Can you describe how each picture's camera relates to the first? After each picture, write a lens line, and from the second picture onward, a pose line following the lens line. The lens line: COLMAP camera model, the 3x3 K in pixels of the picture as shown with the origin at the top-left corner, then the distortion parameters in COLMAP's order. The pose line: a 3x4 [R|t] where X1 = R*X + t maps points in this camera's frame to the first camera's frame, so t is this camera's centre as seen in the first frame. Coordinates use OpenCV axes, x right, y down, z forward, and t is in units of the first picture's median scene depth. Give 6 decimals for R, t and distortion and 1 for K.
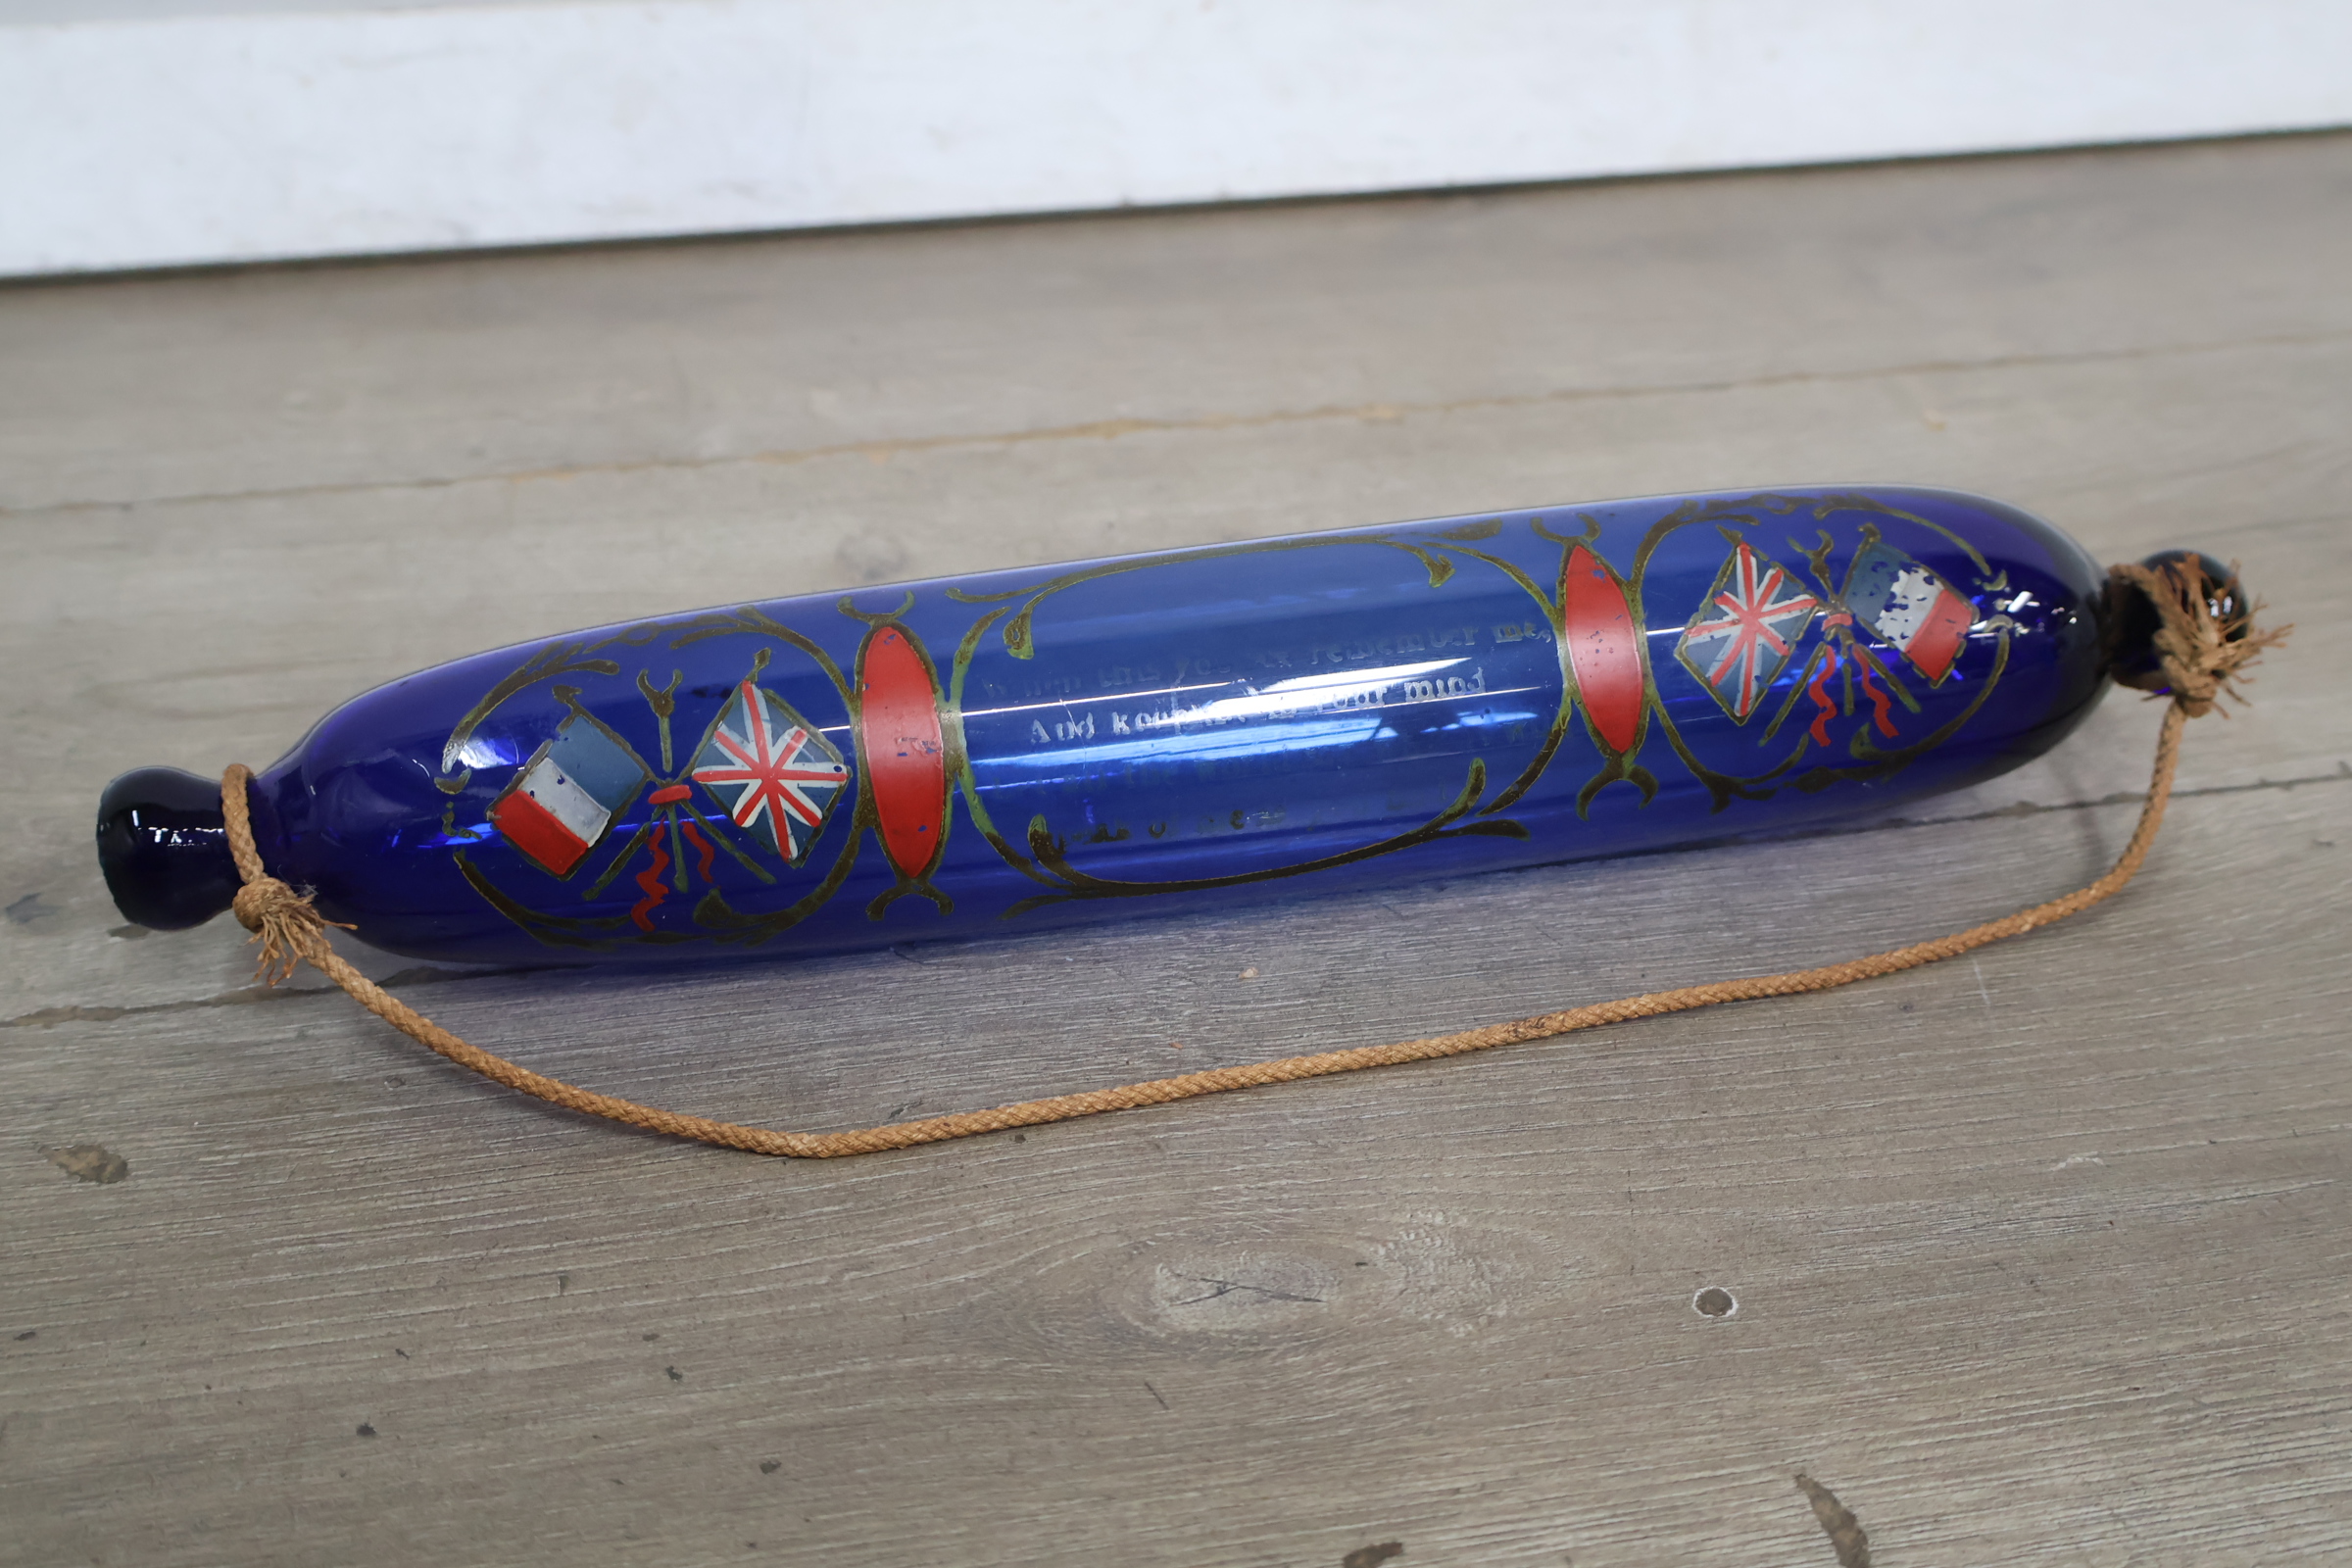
lens RADIAL K [[2361.4, 0, 1176.9], [0, 2361.4, 781.9], [0, 0, 1]] dist [0.013973, 0.000000]
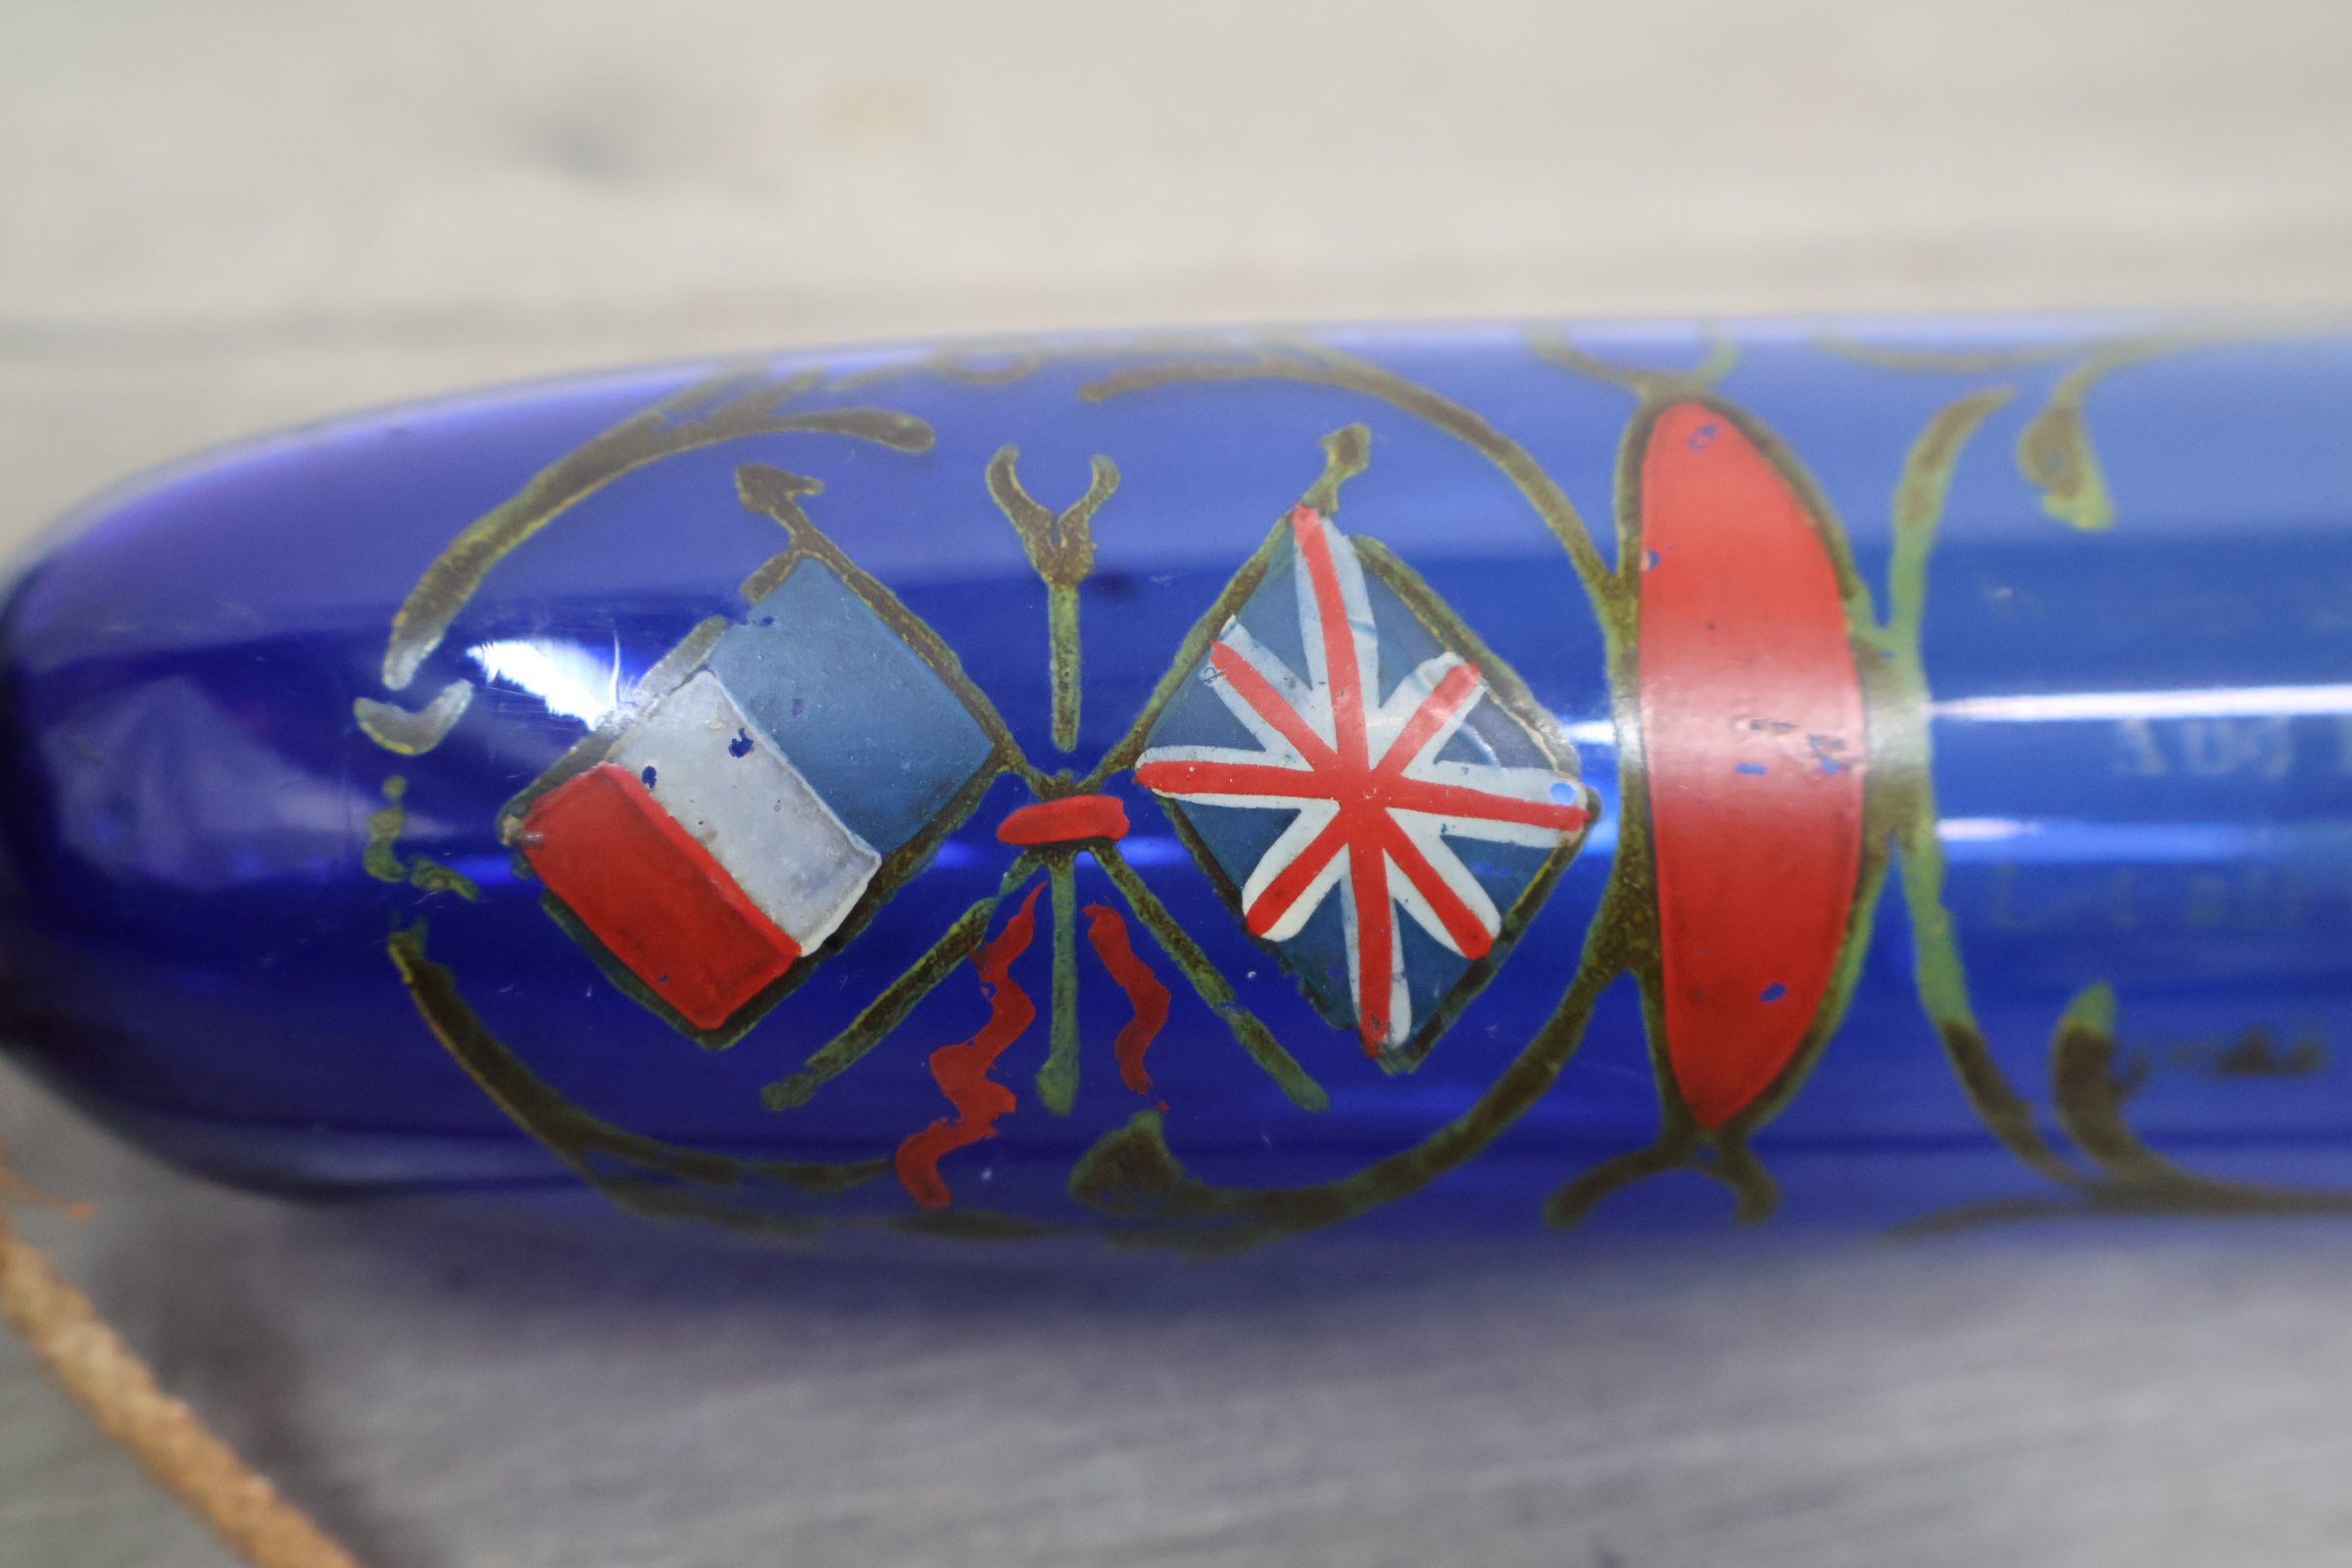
lens RADIAL K [[2361.4, 0, 1189.8], [0, 2361.4, 770.3], [0, 0, 1]] dist [0.013973, 0.000000]
pose [[0.995066, 0.098287, -0.013530, -0.194573], [-0.098657, 0.994665, -0.030145, 0.006660], [0.010495, 0.031332, 0.999454, 0.677006]]
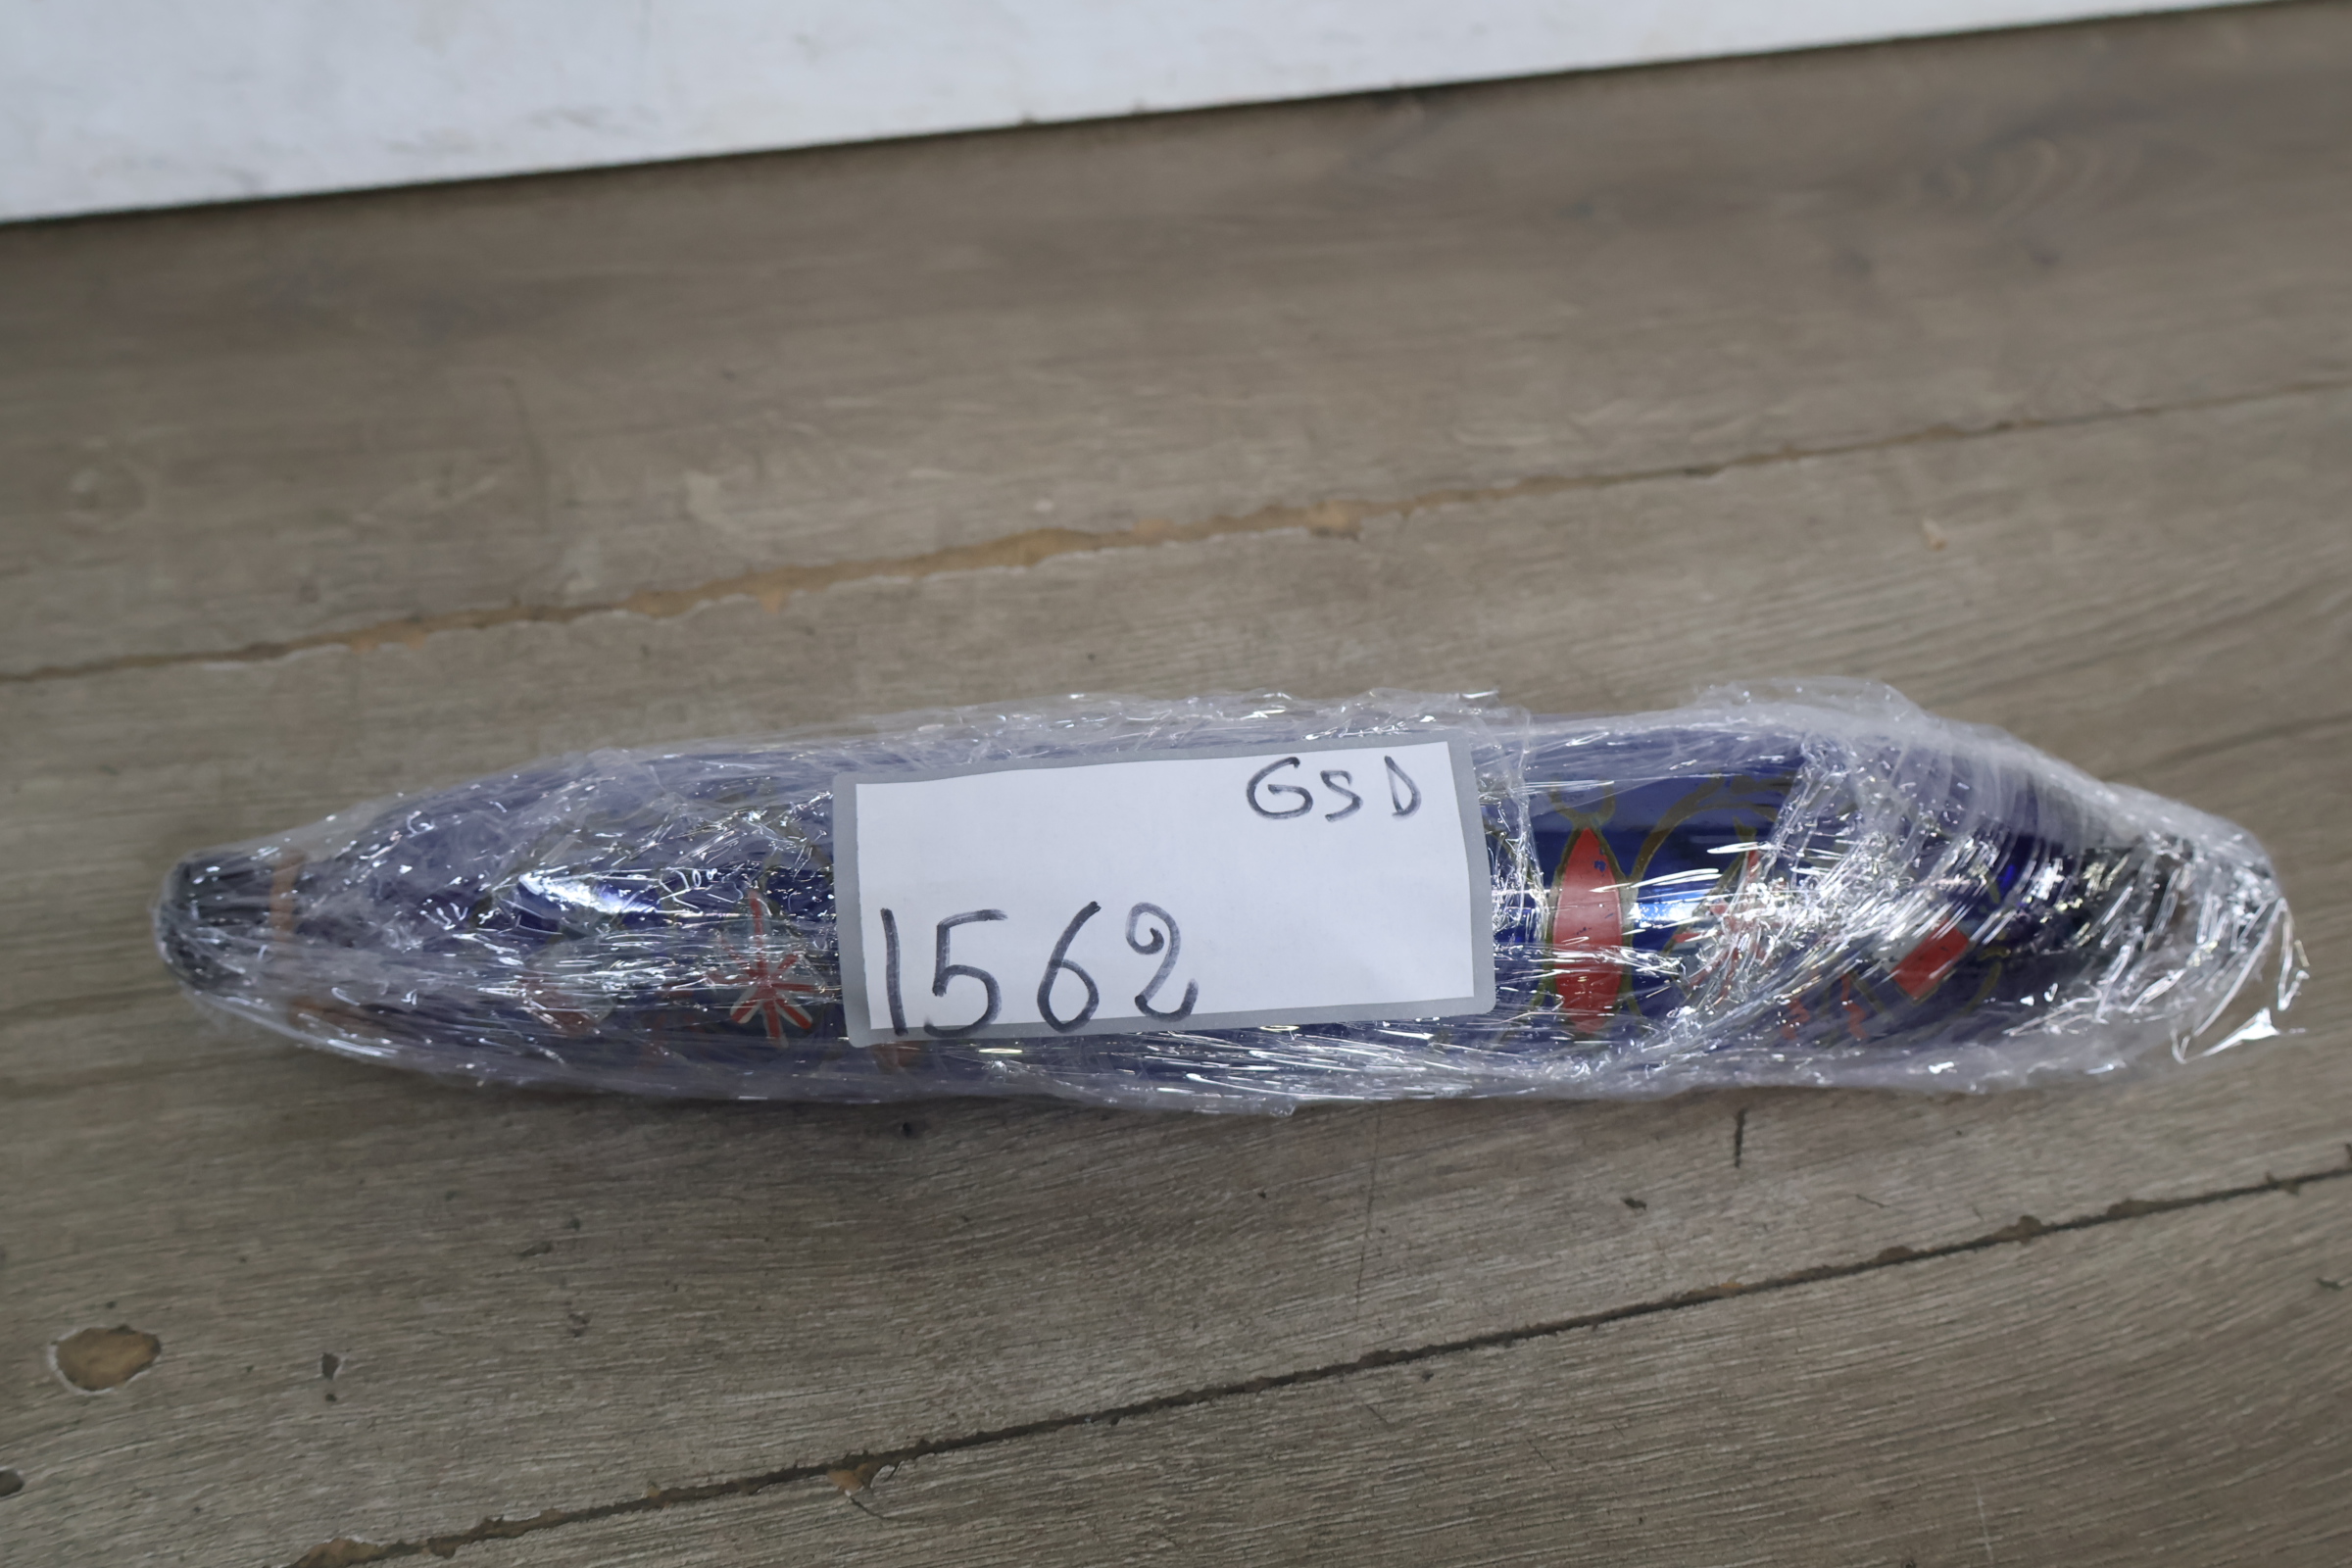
lens RADIAL K [[2361.4, 0, 1171.4], [0, 2361.4, 760.9], [0, 0, 1]] dist [0.013973, 0.000000]
pose [[0.997405, -0.006270, 0.071720, -0.065544], [-0.014201, 0.959493, 0.281376, -0.528801], [-0.070579, -0.281664, 0.956914, 0.199467]]
